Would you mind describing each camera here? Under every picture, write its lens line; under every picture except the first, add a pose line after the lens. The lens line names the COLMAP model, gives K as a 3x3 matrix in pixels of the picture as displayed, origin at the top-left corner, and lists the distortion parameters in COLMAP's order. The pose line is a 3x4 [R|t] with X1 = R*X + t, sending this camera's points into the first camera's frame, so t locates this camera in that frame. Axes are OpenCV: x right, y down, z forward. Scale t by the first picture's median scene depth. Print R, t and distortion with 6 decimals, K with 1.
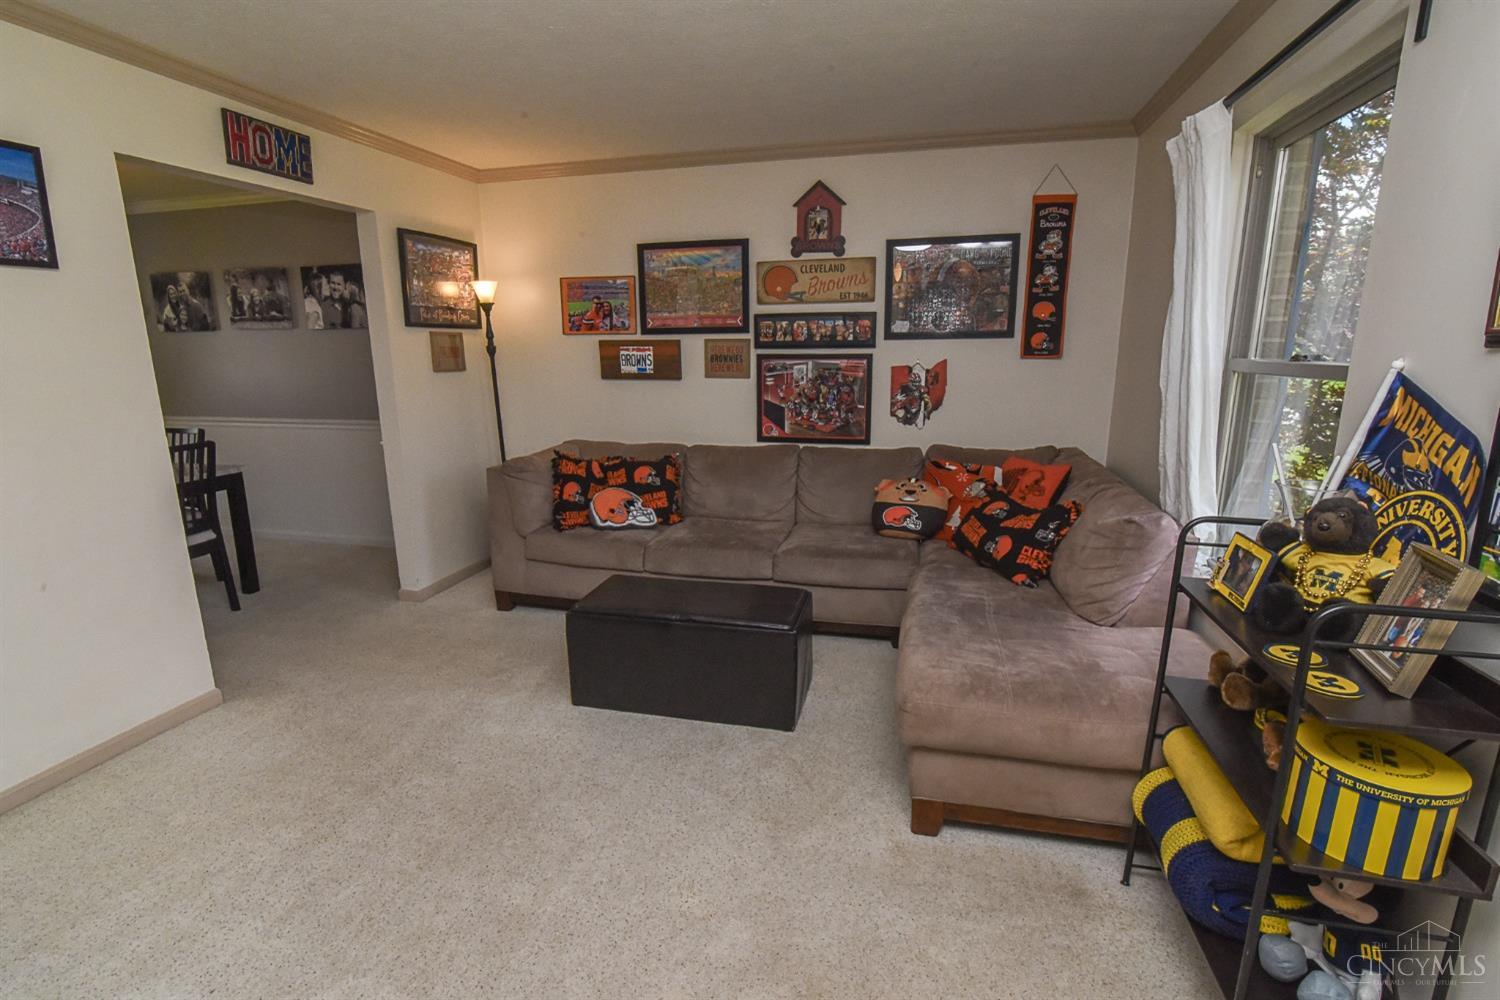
lens RADIAL K [[686.4, 0, 744.5], [0, 686.4, 508.8], [0, 0, 1]] dist [-0.018635, 0.000073]
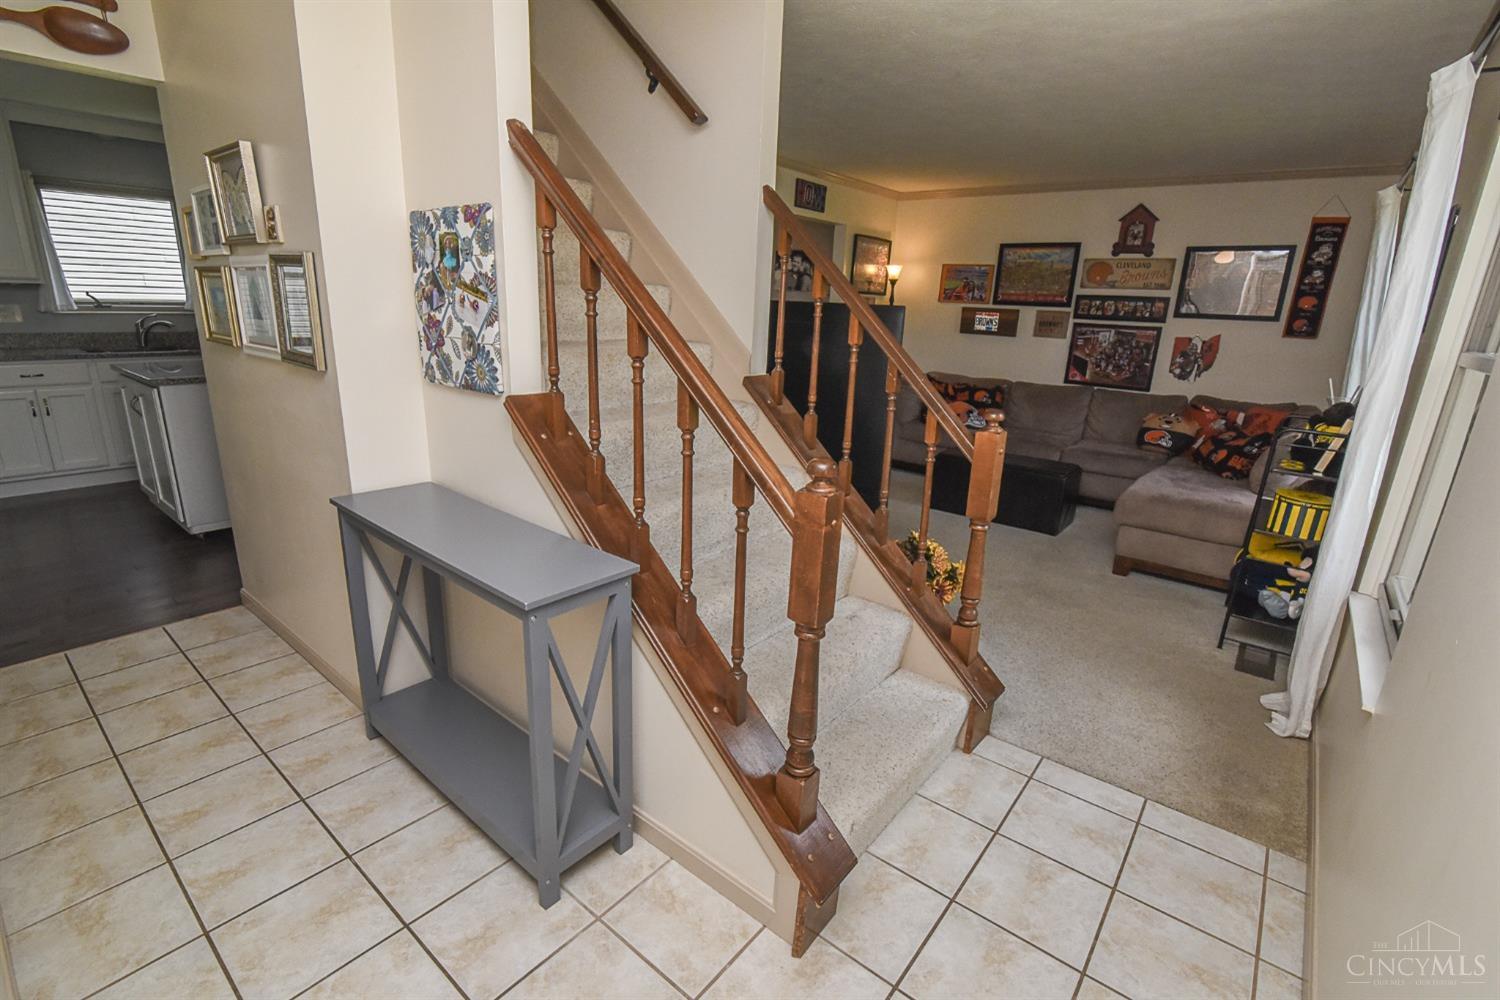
lens RADIAL K [[686.4, 0, 744.5], [0, 686.4, 508.8], [0, 0, 1]] dist [-0.018635, 0.000073]
pose [[0.906820, 0.162715, -0.388846, 0.011560], [-0.141829, 0.986485, 0.082043, 0.144166], [0.396940, -0.019249, 0.917643, -0.611041]]
